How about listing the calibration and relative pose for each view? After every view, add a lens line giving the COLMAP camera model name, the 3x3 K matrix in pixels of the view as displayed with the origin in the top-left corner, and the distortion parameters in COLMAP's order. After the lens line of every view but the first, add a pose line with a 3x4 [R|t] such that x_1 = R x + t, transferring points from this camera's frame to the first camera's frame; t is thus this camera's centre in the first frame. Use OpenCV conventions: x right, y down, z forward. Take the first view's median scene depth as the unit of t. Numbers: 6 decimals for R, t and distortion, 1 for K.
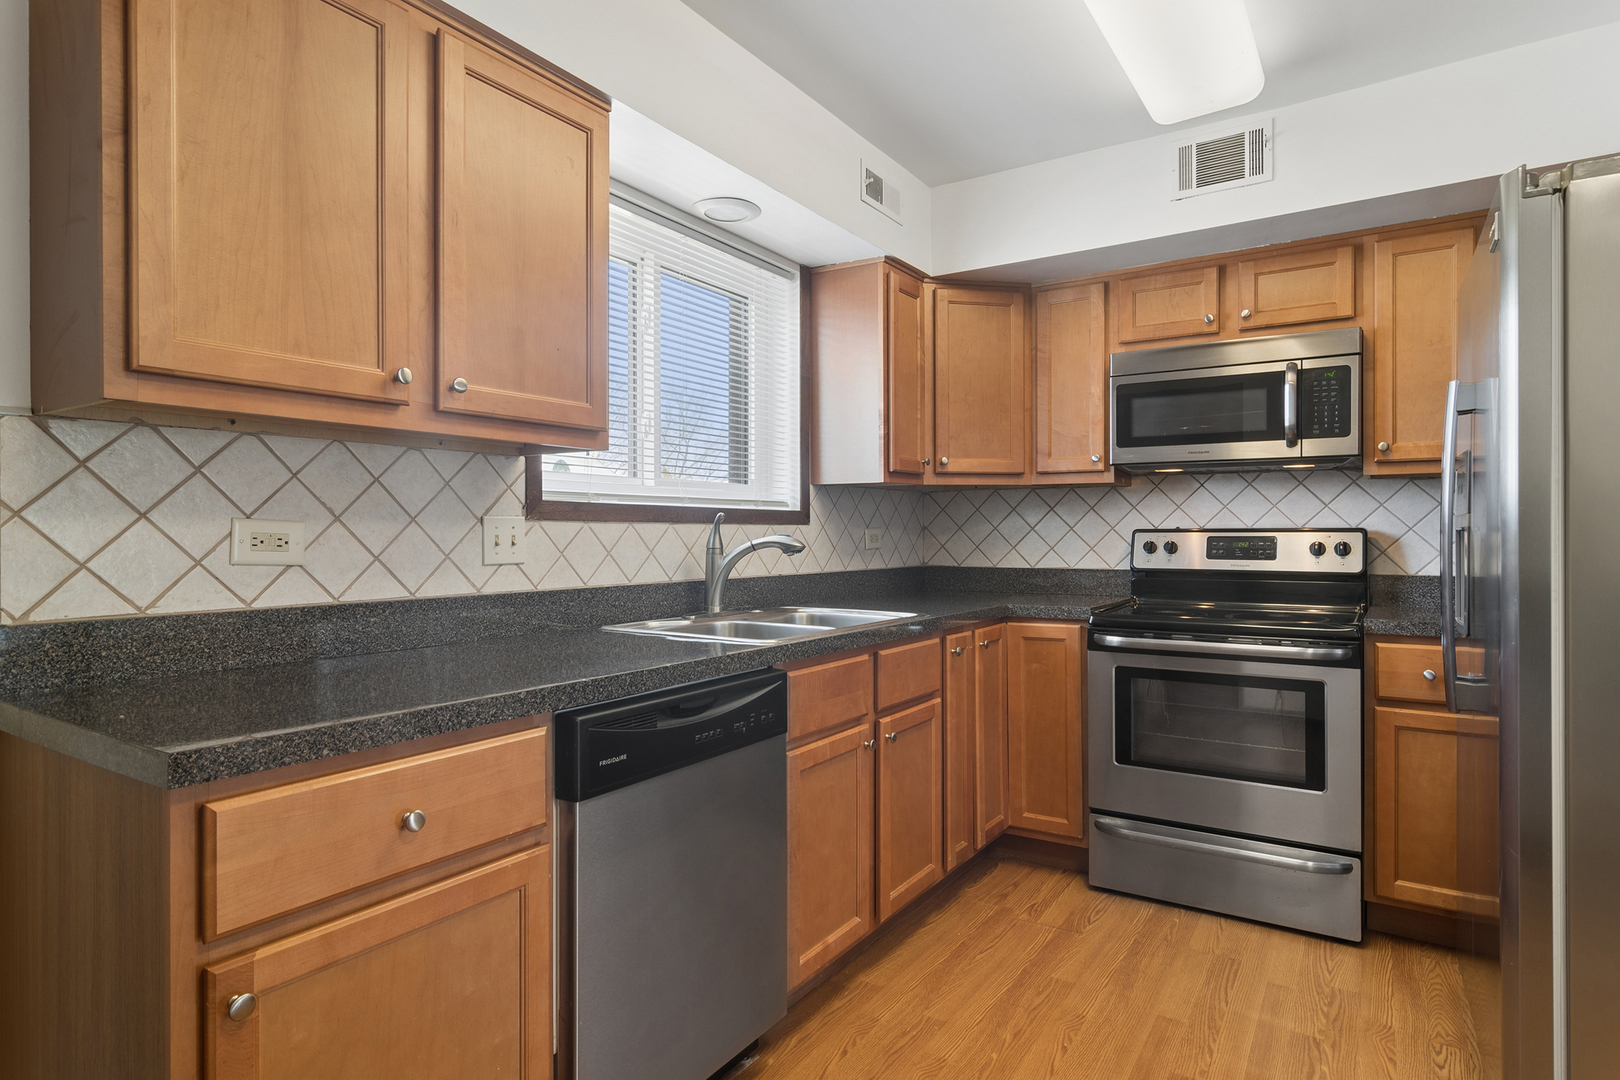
lens RADIAL K [[886.0, 0, 828.9], [0, 886.0, 527.7], [0, 0, 1]] dist [-0.001159, 0.001552]
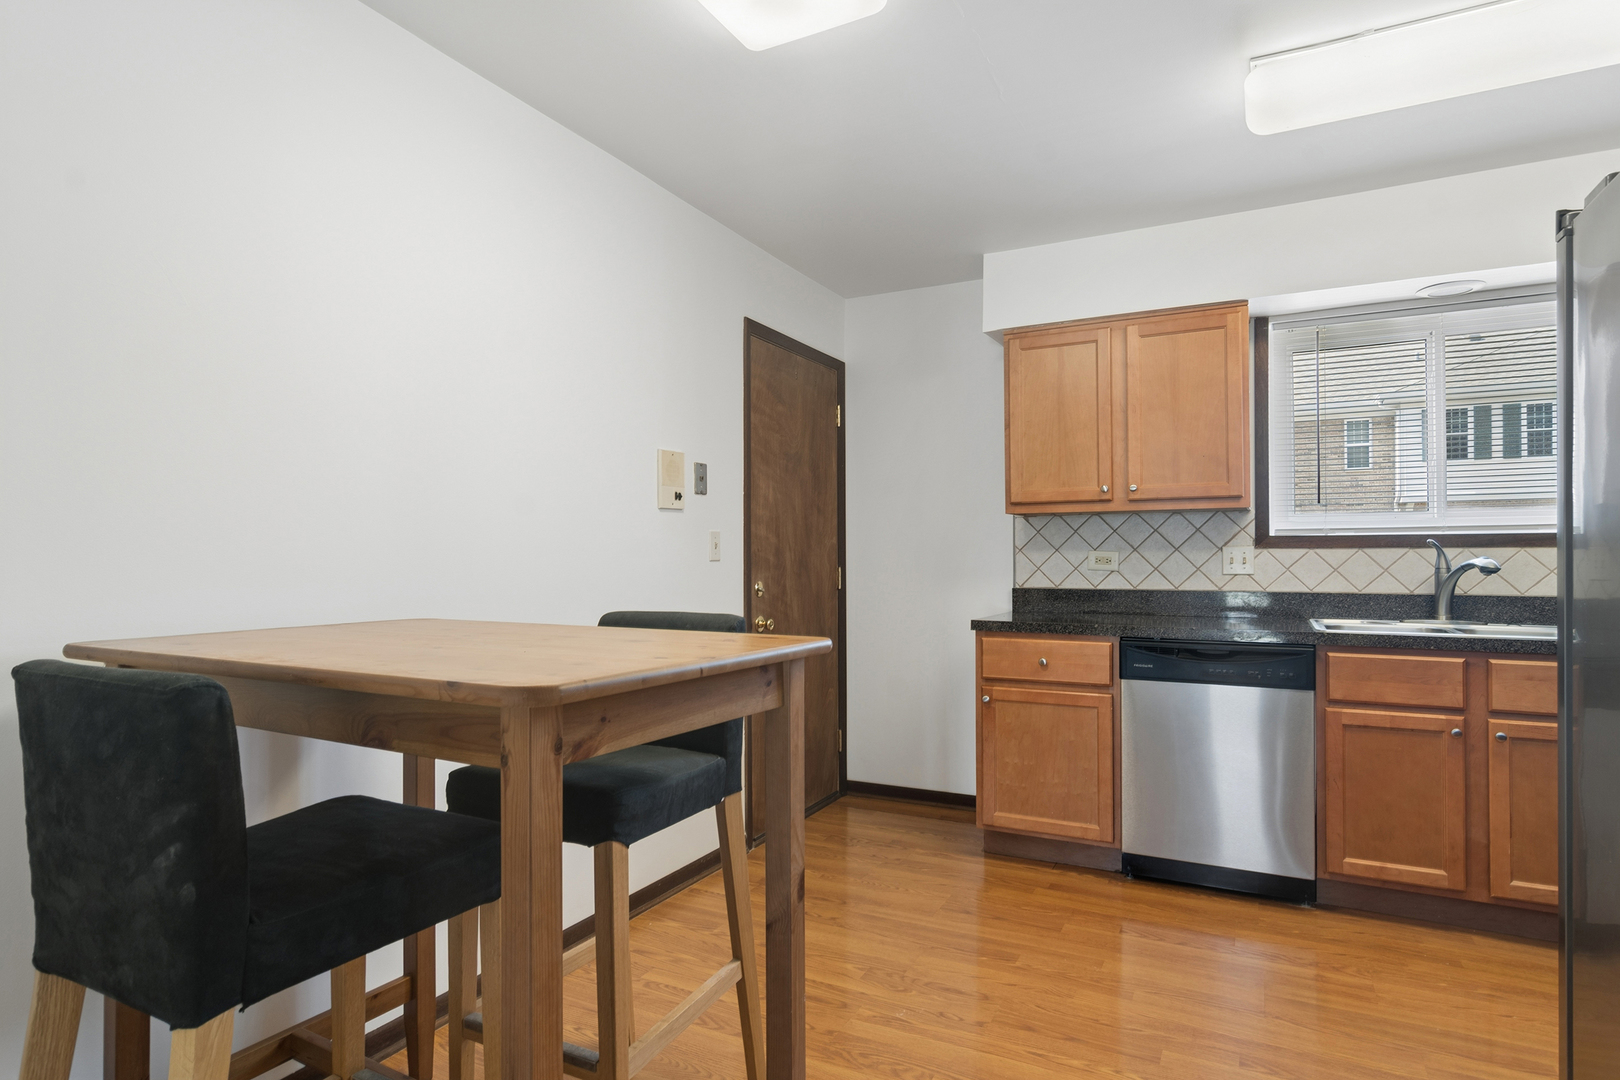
lens RADIAL K [[863.8, 0, 810.0], [0, 863.8, 540.0], [0, 0, 1]] dist [-0.001412, 0.001704]
pose [[0.075002, -0.017710, -0.997026, 0.877172], [0.008564, 0.999817, -0.017116, -0.002984], [0.997147, -0.007255, 0.075140, 0.034444]]
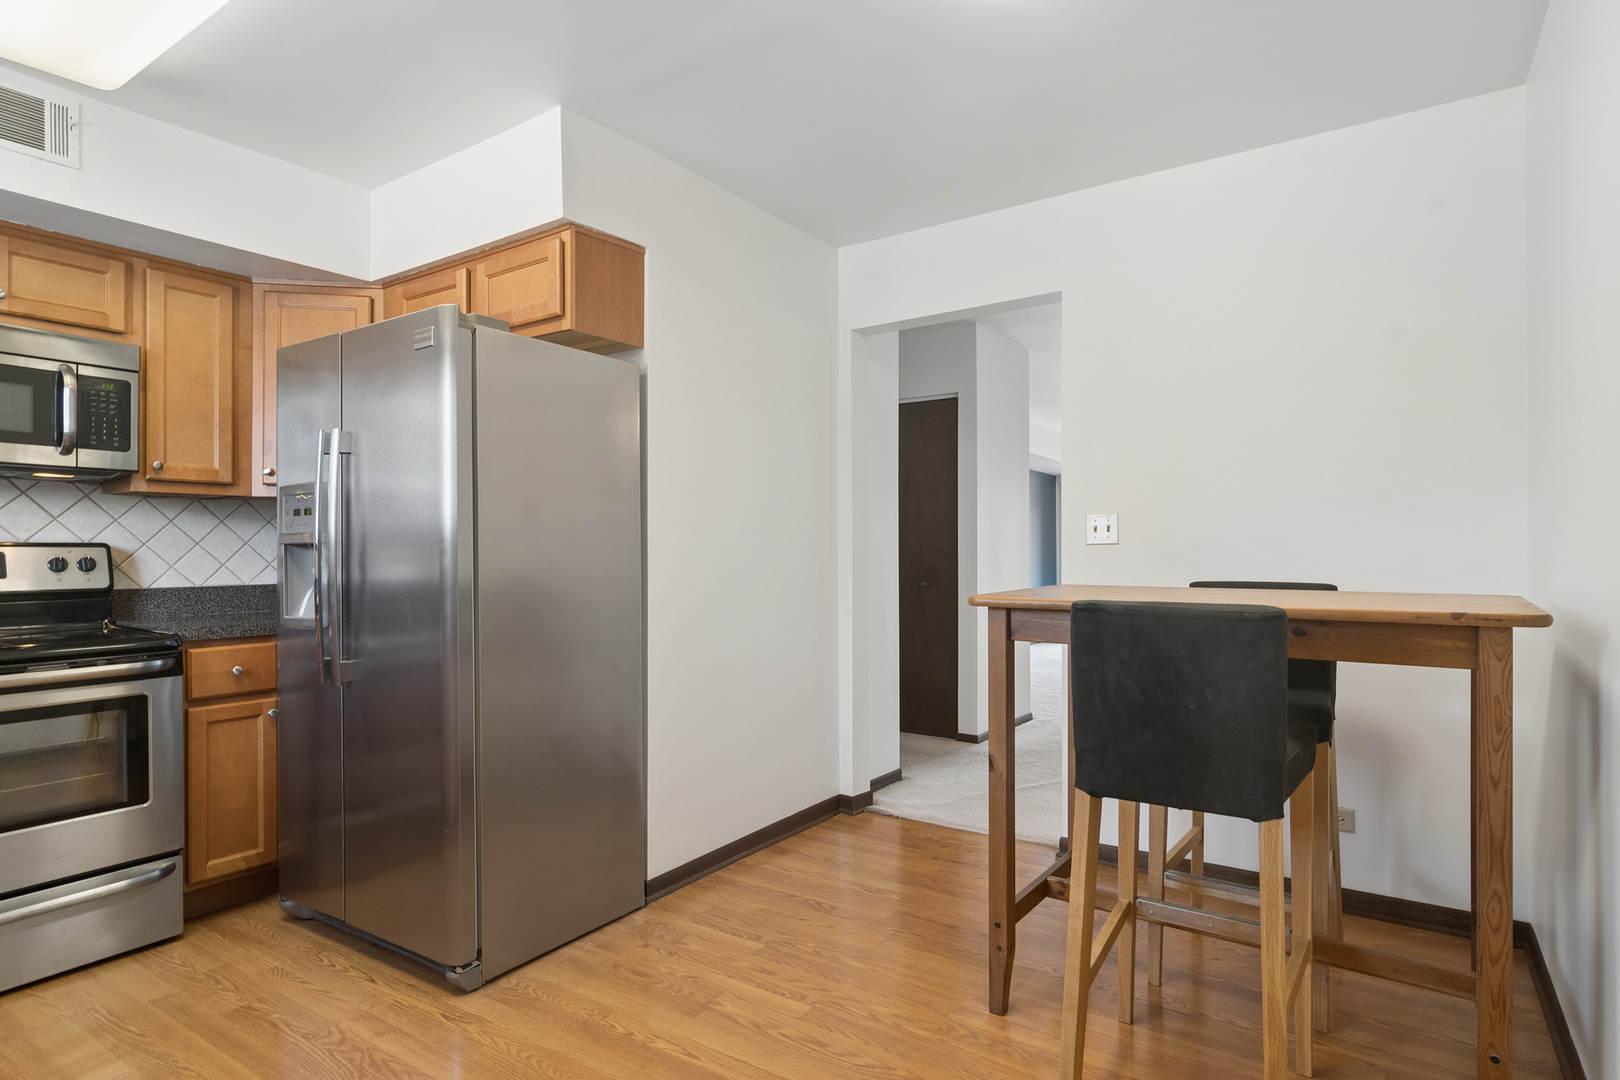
lens RADIAL K [[863.8, 0, 810.0], [0, 863.8, 540.0], [0, 0, 1]] dist [-0.001412, 0.001704]
pose [[0.030888, 0.013144, 0.999436, -0.352849], [-0.004304, 0.999906, -0.013017, 0.006369], [-0.999514, -0.003900, 0.030942, 0.185263]]
